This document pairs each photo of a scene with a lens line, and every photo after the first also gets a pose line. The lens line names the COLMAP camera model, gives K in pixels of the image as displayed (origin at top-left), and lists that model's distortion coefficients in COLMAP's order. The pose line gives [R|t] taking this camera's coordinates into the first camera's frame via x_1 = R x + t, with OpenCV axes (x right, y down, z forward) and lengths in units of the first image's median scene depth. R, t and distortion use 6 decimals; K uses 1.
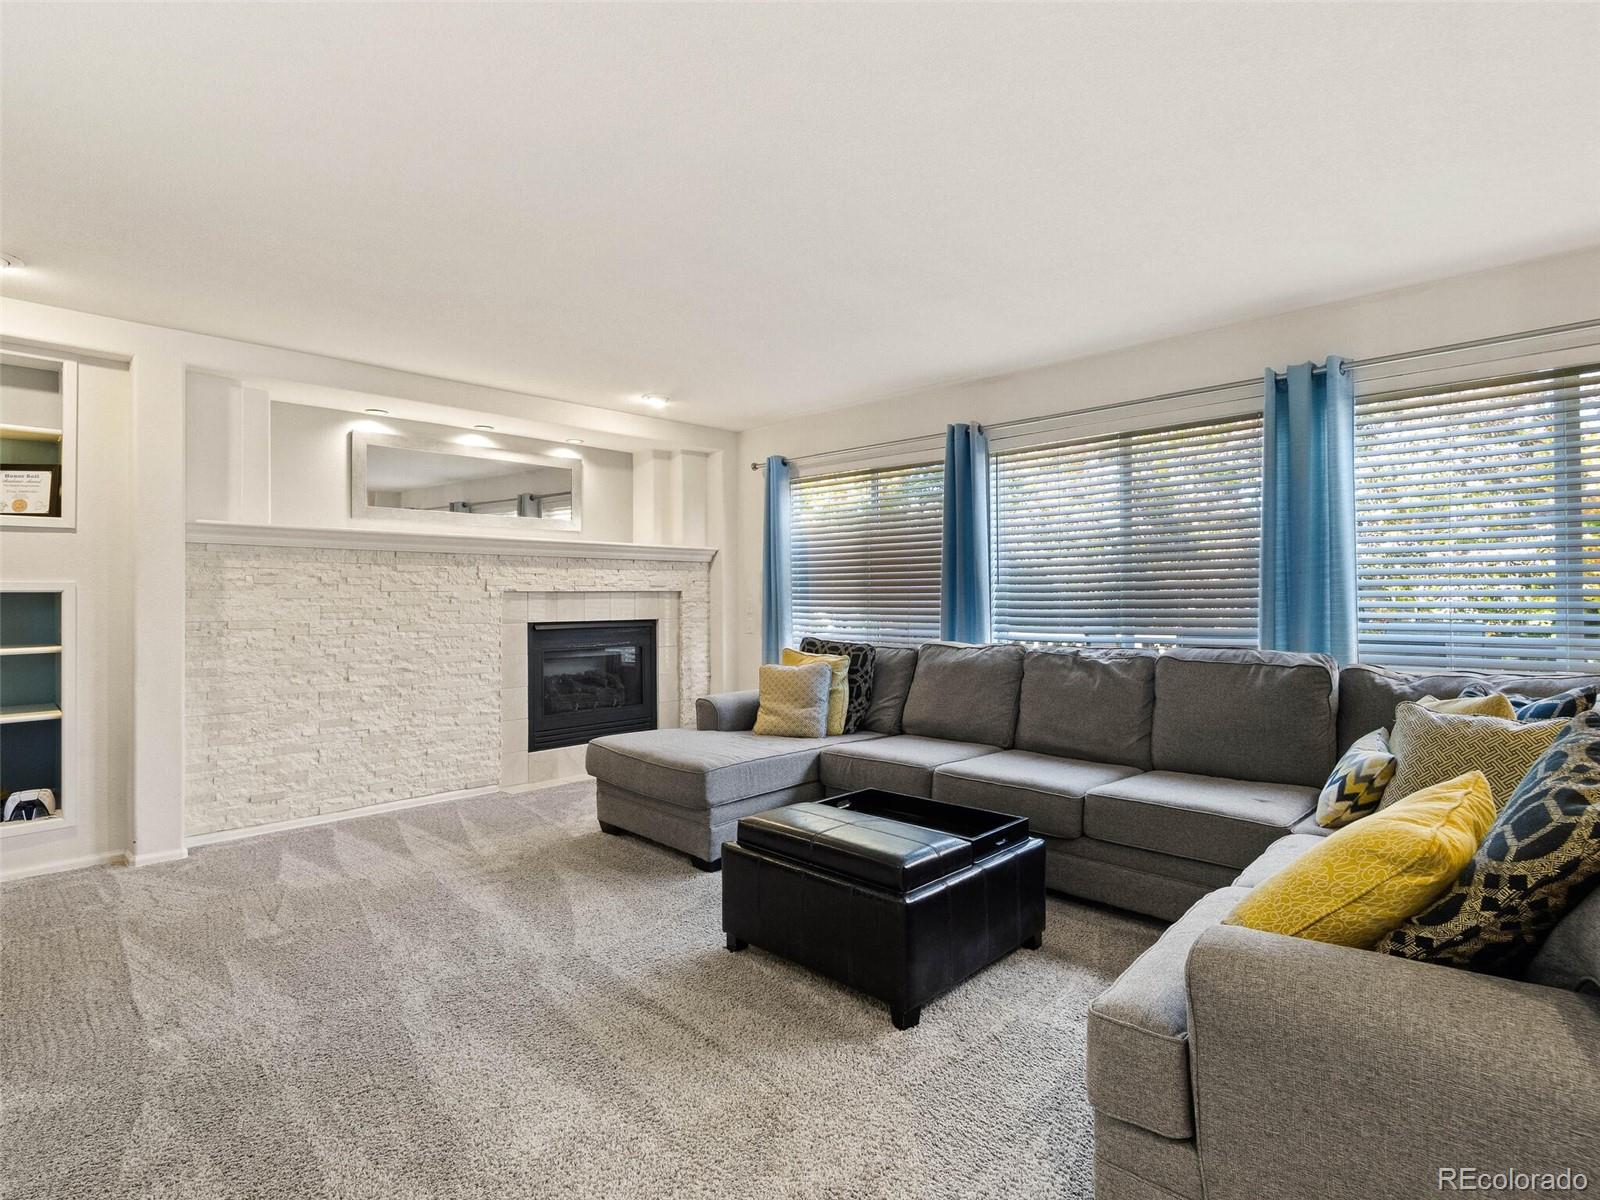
lens RADIAL K [[809.7, 0, 798.2], [0, 809.7, 594.6], [0, 0, 1]] dist [-0.021408, 0.000491]
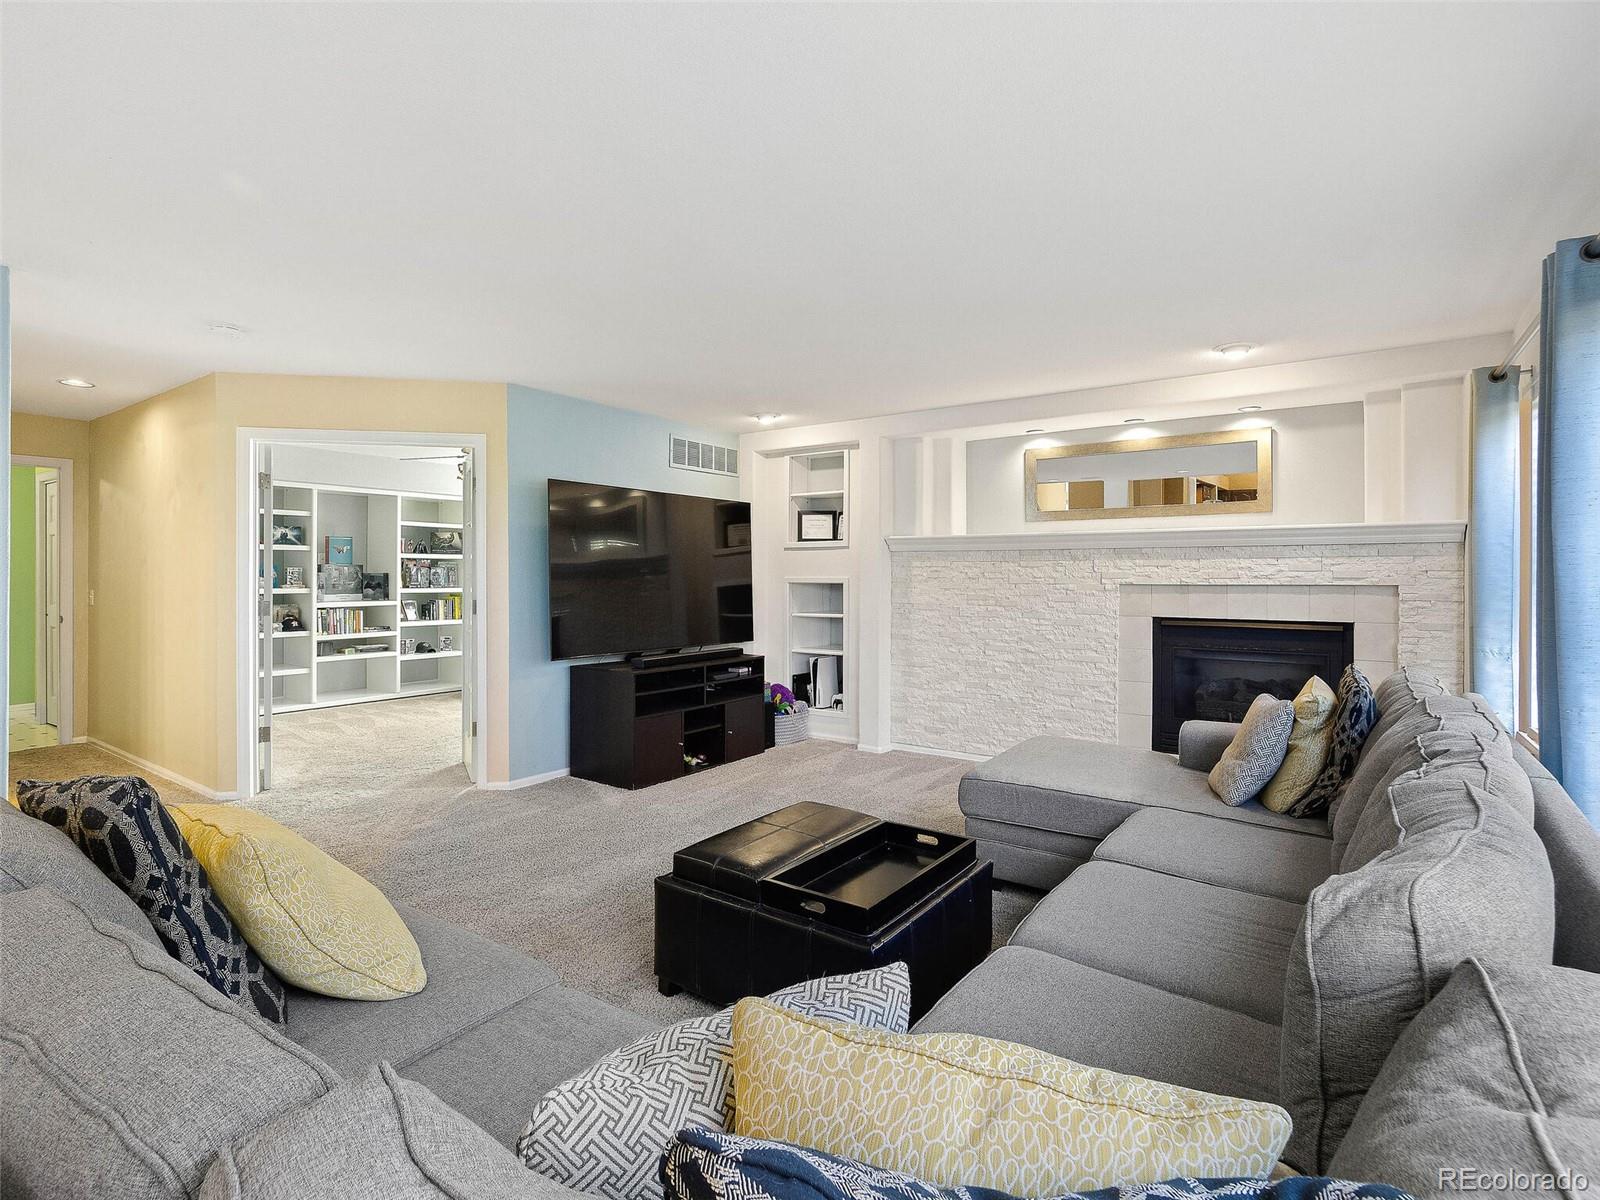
lens RADIAL K [[809.7, 0, 798.2], [0, 809.7, 594.6], [0, 0, 1]] dist [-0.021408, 0.000491]
pose [[0.141366, 0.031425, -0.989459, 0.638589], [0.004439, 0.999466, 0.032377, -0.028361], [0.989947, -0.008969, 0.141151, 0.513249]]
